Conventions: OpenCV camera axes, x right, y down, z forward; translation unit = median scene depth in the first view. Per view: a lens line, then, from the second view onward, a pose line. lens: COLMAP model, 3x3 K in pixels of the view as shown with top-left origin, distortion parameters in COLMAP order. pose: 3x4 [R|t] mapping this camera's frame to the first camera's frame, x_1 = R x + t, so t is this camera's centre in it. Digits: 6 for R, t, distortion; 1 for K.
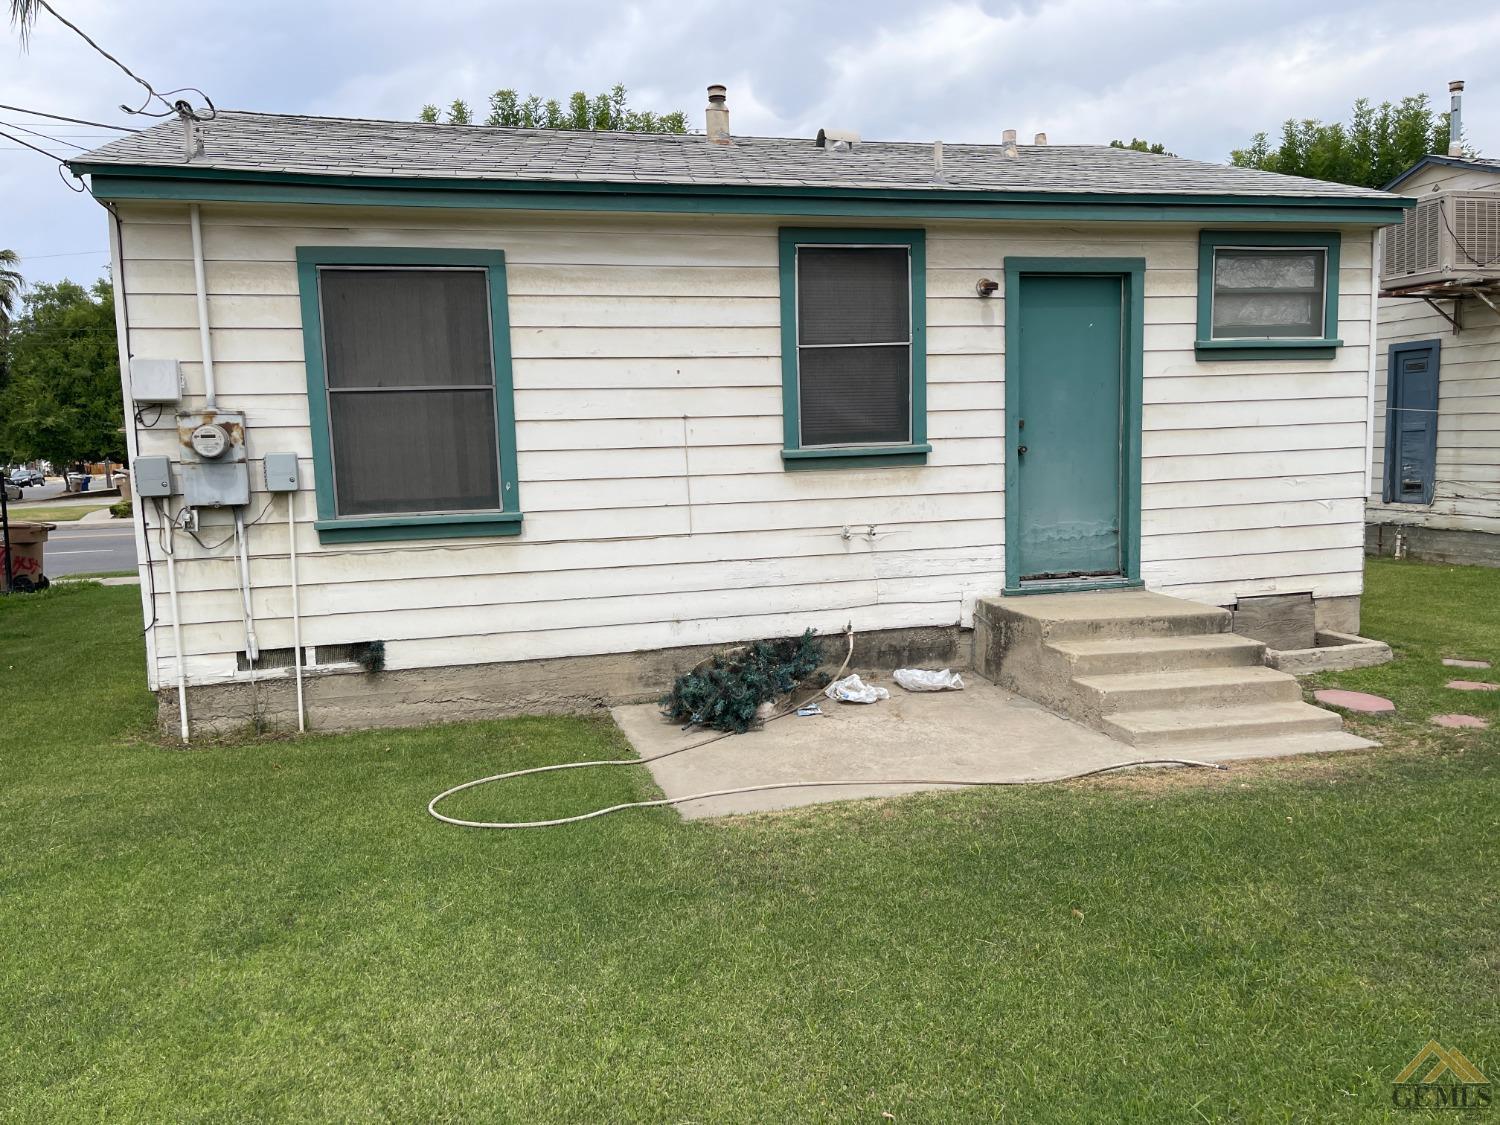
lens RADIAL K [[1146.3, 0, 741.2], [0, 1146.3, 569.0], [0, 0, 1]] dist [0.050781, -0.056537]
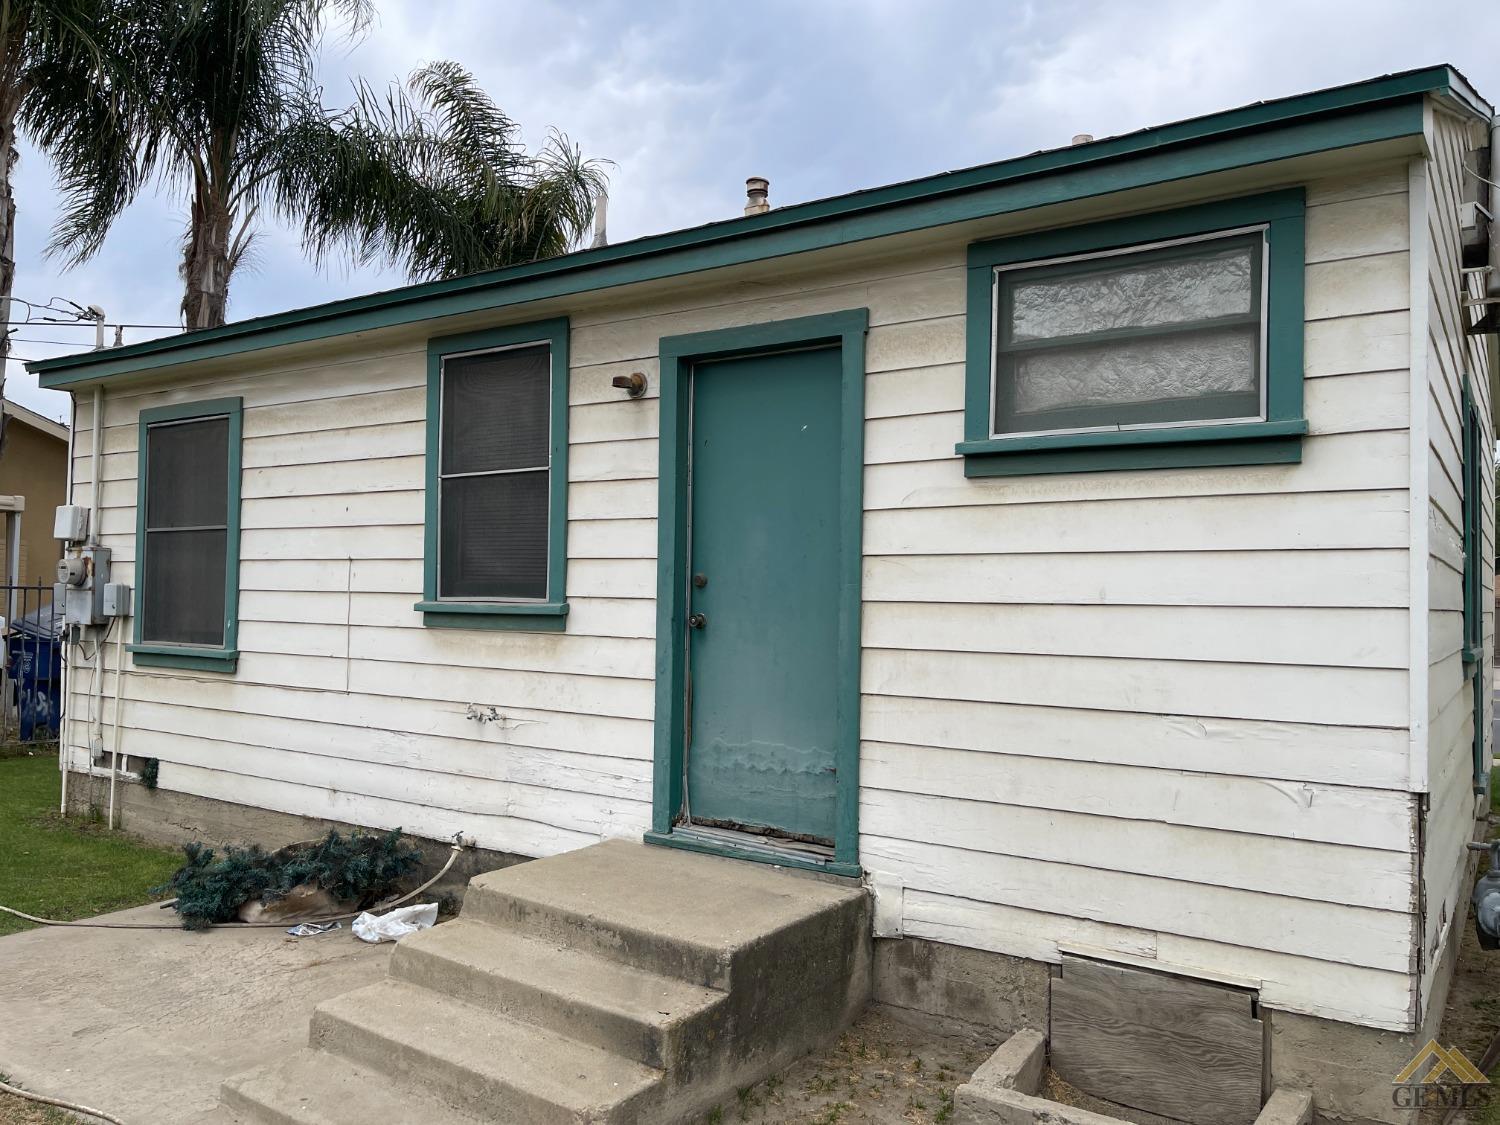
lens RADIAL K [[1146.3, 0, 744.7], [0, 1146.3, 560.0], [0, 0, 1]] dist [0.050781, -0.056537]
pose [[0.648134, 0.017497, -0.761325, 0.780375], [-0.121427, 0.989320, -0.080637, -0.091356], [0.751783, 0.144709, 0.643336, 0.616058]]
